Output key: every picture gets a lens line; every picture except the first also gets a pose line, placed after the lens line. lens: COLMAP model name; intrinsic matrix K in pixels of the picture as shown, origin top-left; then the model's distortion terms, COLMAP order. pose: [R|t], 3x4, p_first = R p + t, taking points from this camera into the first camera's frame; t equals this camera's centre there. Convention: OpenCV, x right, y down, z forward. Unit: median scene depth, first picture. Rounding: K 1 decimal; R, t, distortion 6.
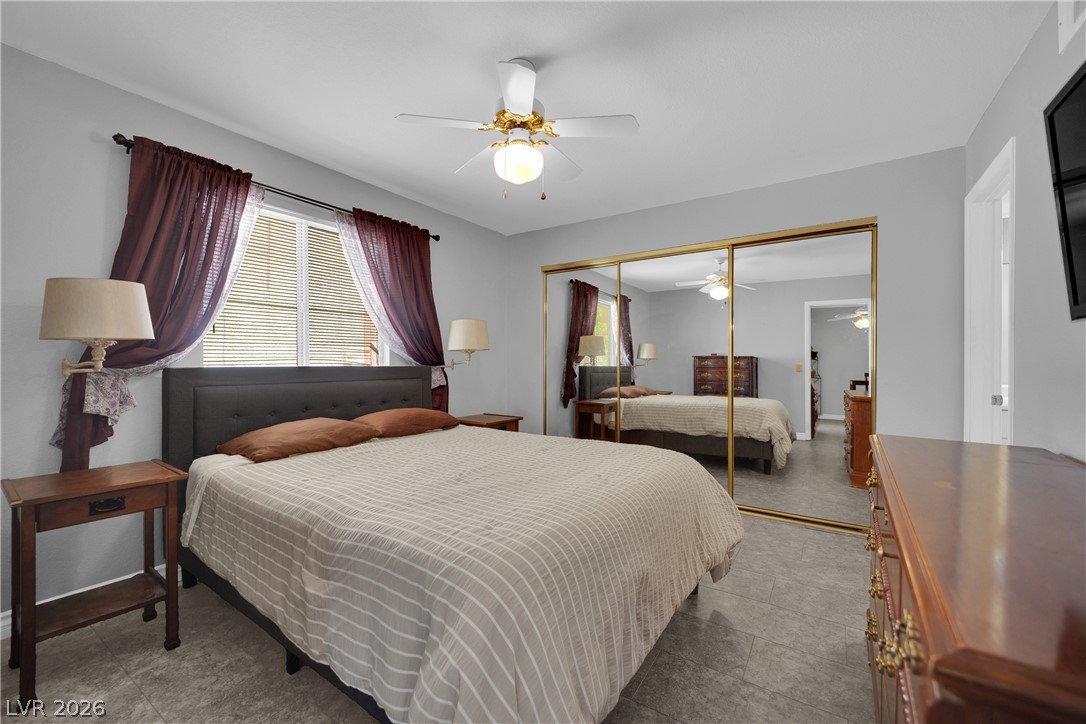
lens RADIAL K [[432.5, 0, 543.0], [0, 432.5, 362.0], [0, 0, 1]] dist [-0.015440, -0.000065]
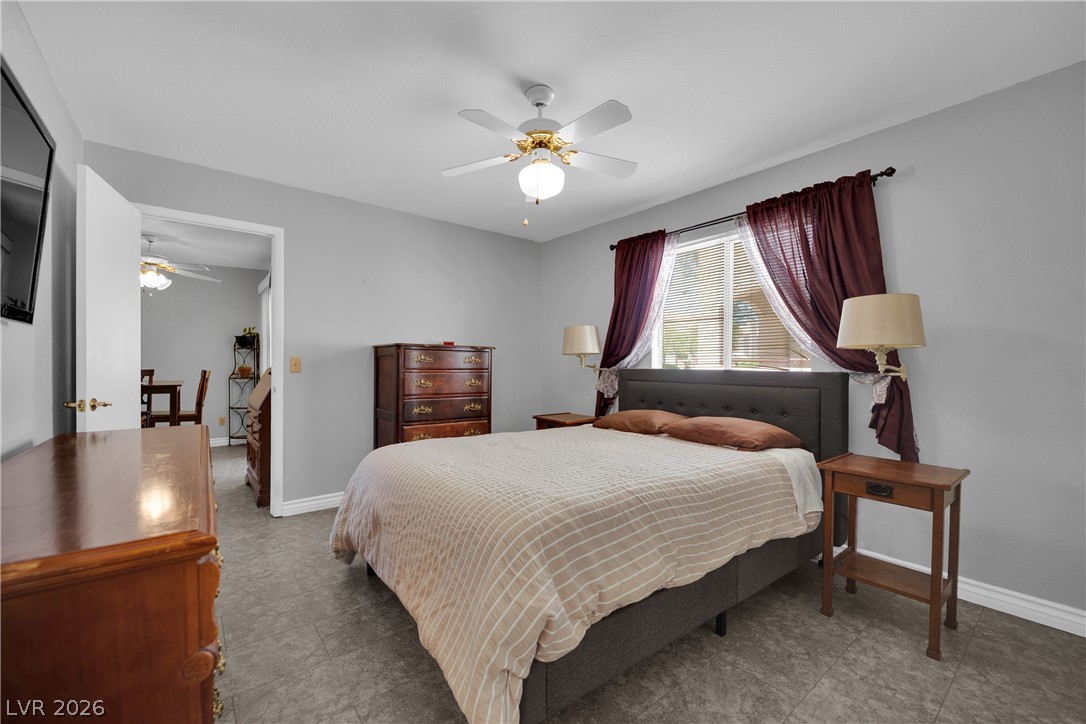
lens RADIAL K [[442.3, 0, 543.0], [0, 442.3, 362.0], [0, 0, 1]] dist [-0.011220, -0.000279]
pose [[-0.294529, -0.007952, -0.955610, 0.862122], [0.000022, 0.999965, -0.008328, 0.000260], [0.955643, -0.002474, -0.294518, 1.144042]]
